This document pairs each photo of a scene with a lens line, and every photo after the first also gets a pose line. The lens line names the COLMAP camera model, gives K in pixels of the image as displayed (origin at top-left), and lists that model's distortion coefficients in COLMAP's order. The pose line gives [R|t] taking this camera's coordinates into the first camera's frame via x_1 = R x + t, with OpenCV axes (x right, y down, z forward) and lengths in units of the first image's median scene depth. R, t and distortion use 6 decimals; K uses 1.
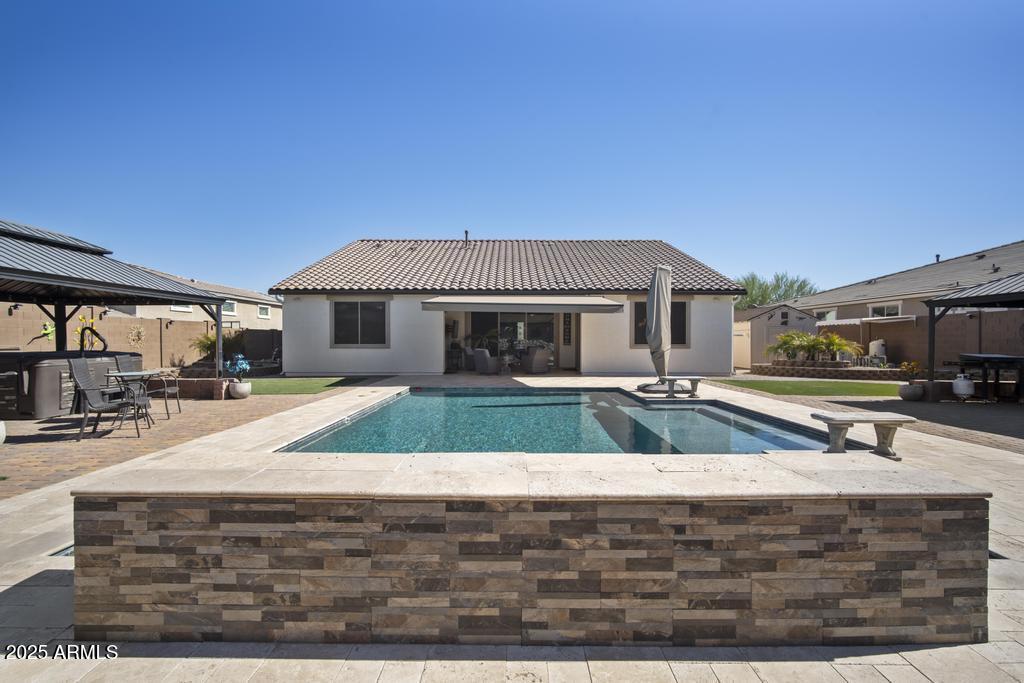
lens RADIAL K [[440.4, 0, 507.3], [0, 440.4, 343.6], [0, 0, 1]] dist [-0.015682, 0.001558]
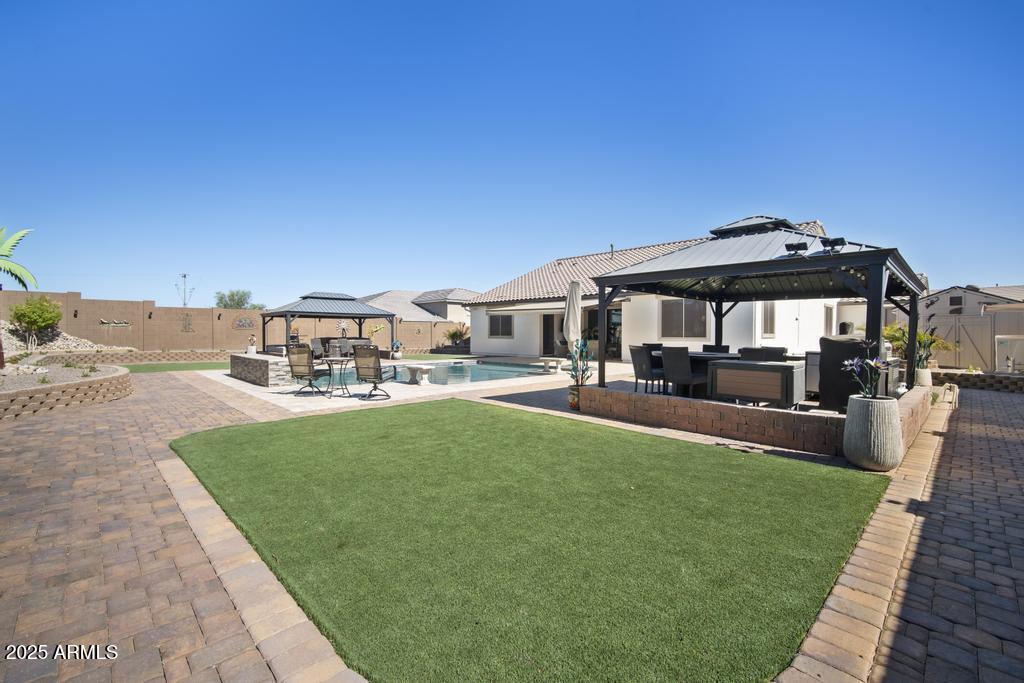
lens RADIAL K [[440.4, 0, 512.5], [0, 440.4, 337.6], [0, 0, 1]] dist [-0.015682, 0.001558]
pose [[0.707213, 0.007899, -0.706957, 0.823709], [-0.005887, 0.999969, 0.005284, -0.000788], [0.706976, 0.000425, 0.707237, -0.090709]]
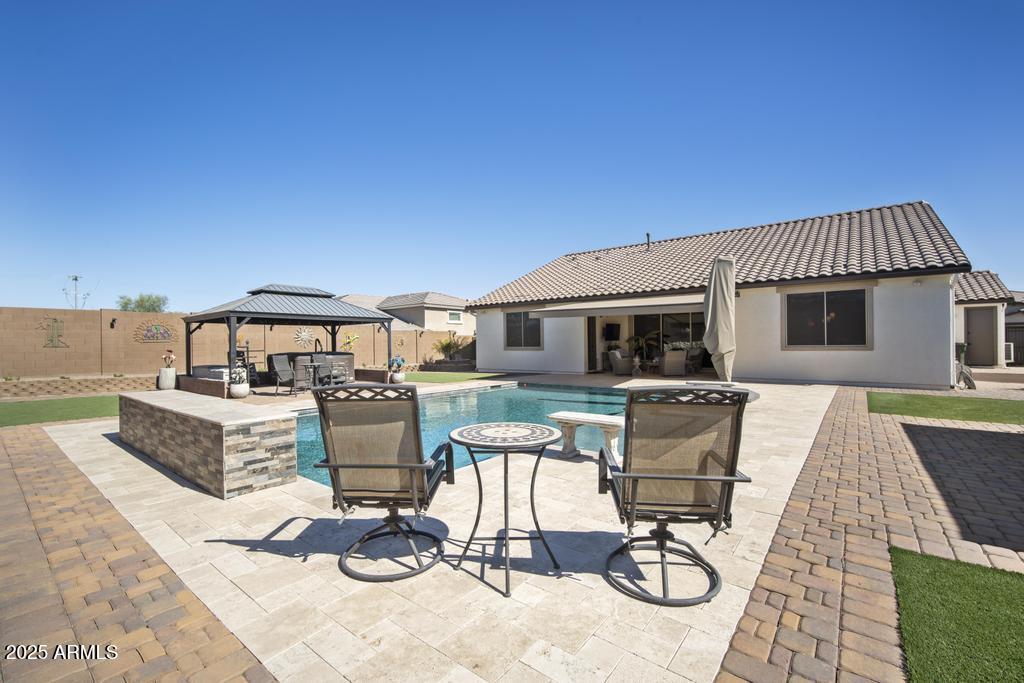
lens RADIAL K [[440.4, 0, 515.6], [0, 440.4, 343.7], [0, 0, 1]] dist [-0.015682, 0.001558]
pose [[0.797849, -0.008835, -0.602793, 0.382802], [0.007575, 0.999961, -0.004630, -0.001744], [0.602810, -0.000872, 0.797884, 0.019236]]
